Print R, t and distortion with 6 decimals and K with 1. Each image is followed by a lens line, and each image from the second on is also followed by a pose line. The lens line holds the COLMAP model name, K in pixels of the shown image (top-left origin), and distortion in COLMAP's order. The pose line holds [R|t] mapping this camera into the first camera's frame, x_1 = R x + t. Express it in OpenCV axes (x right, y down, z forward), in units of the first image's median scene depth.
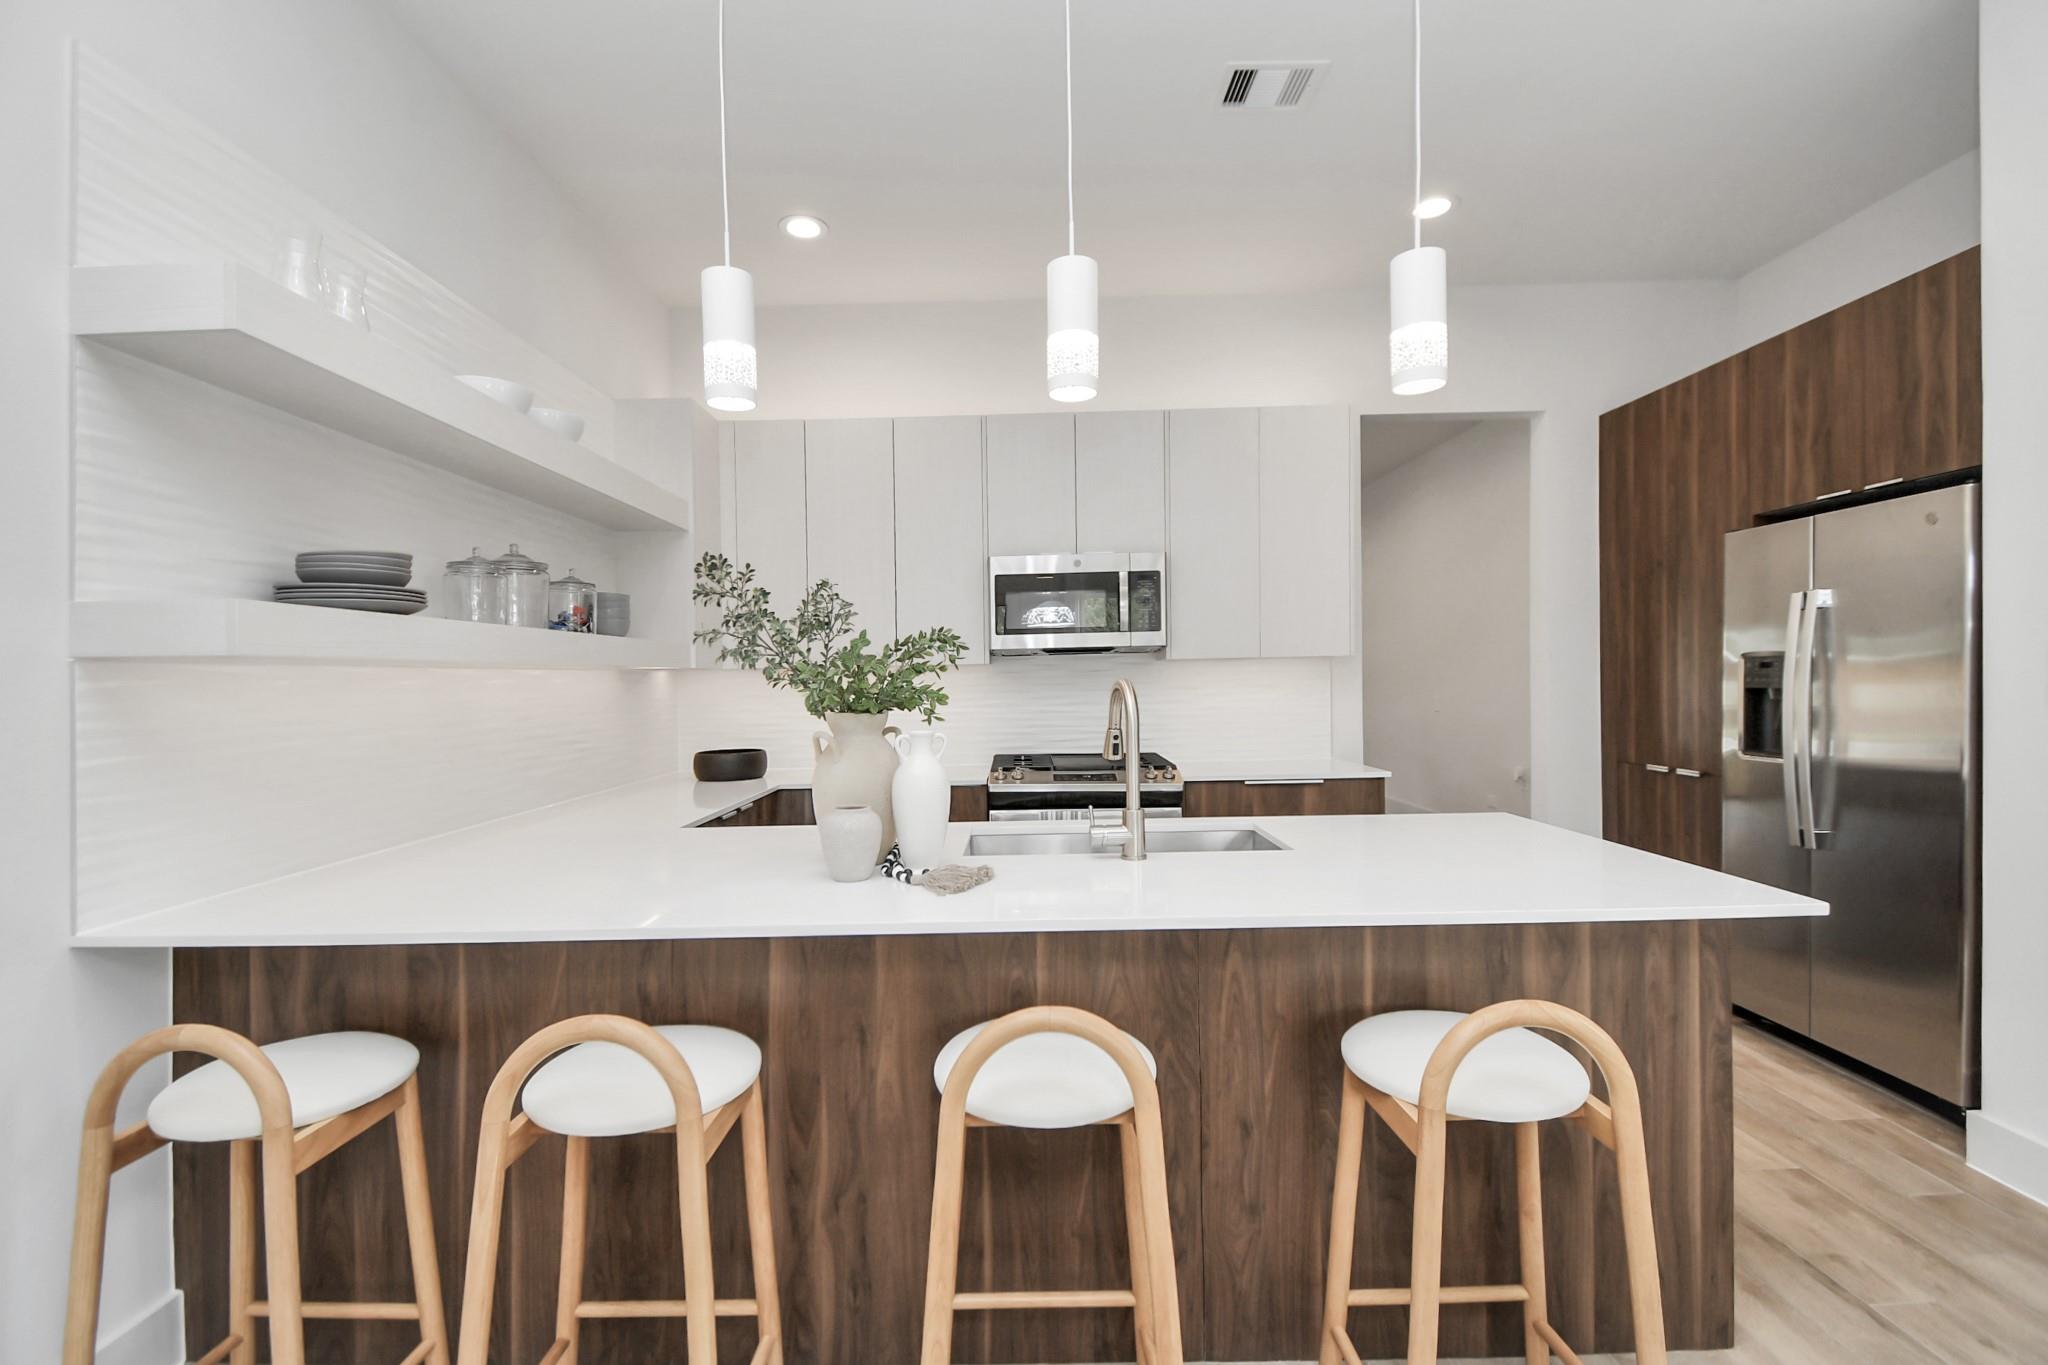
lens RADIAL K [[919.9, 0, 1012.0], [0, 919.9, 690.4], [0, 0, 1]] dist [0.002479, 0.000164]
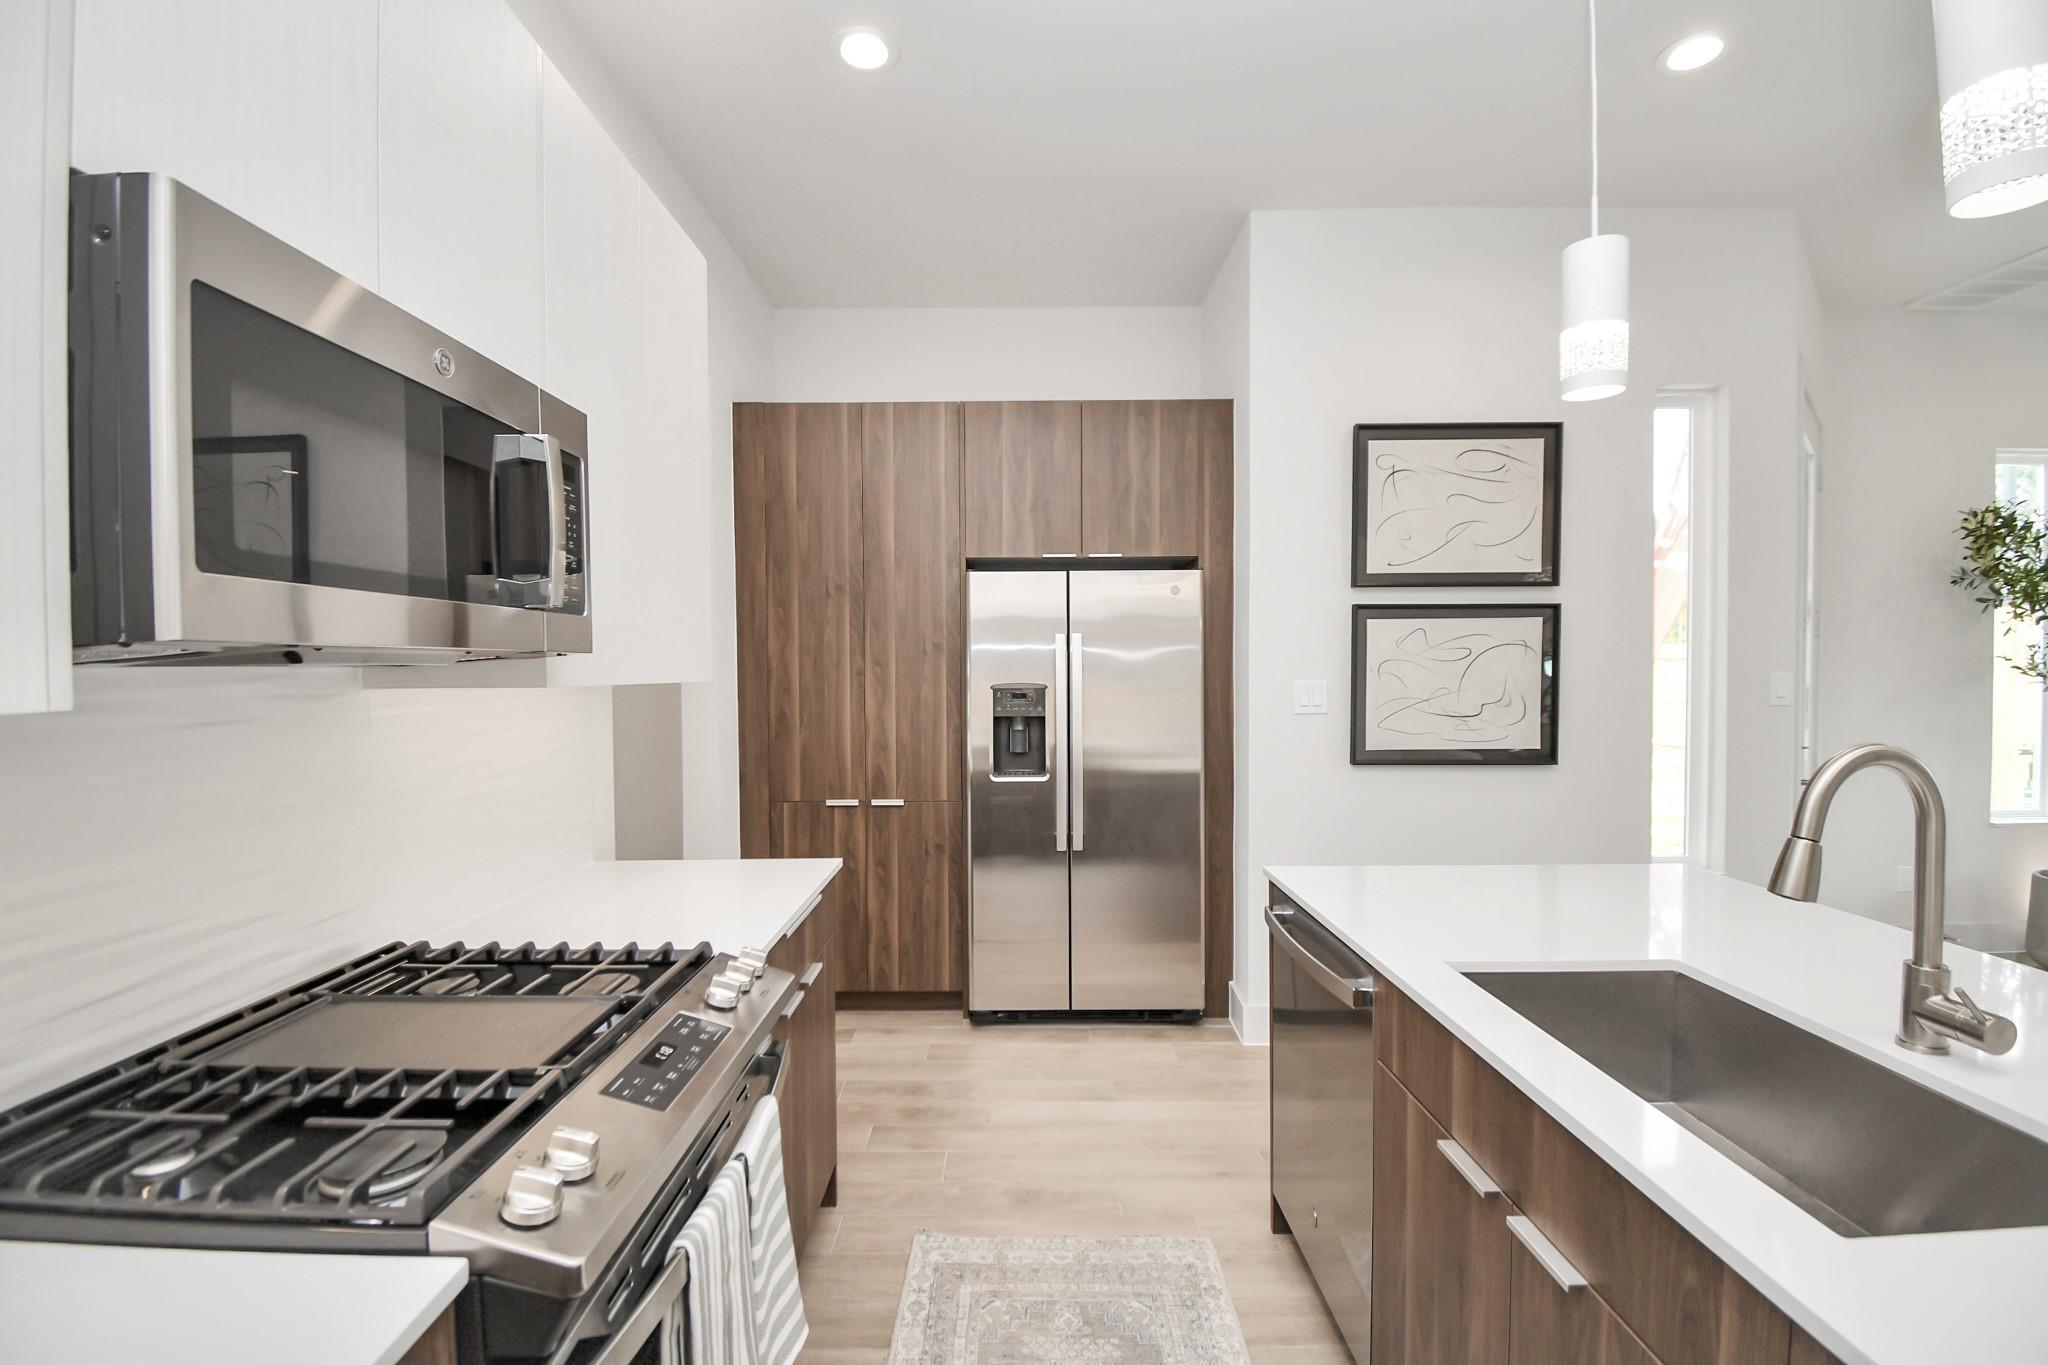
lens RADIAL K [[919.9, 0, 1012.0], [0, 919.9, 690.4], [0, 0, 1]] dist [0.002479, 0.000164]
pose [[0.016654, -0.011769, 0.999792, -0.293898], [0.019254, 0.999749, 0.011447, -0.046411], [-0.999676, 0.019059, 0.016877, 0.970946]]
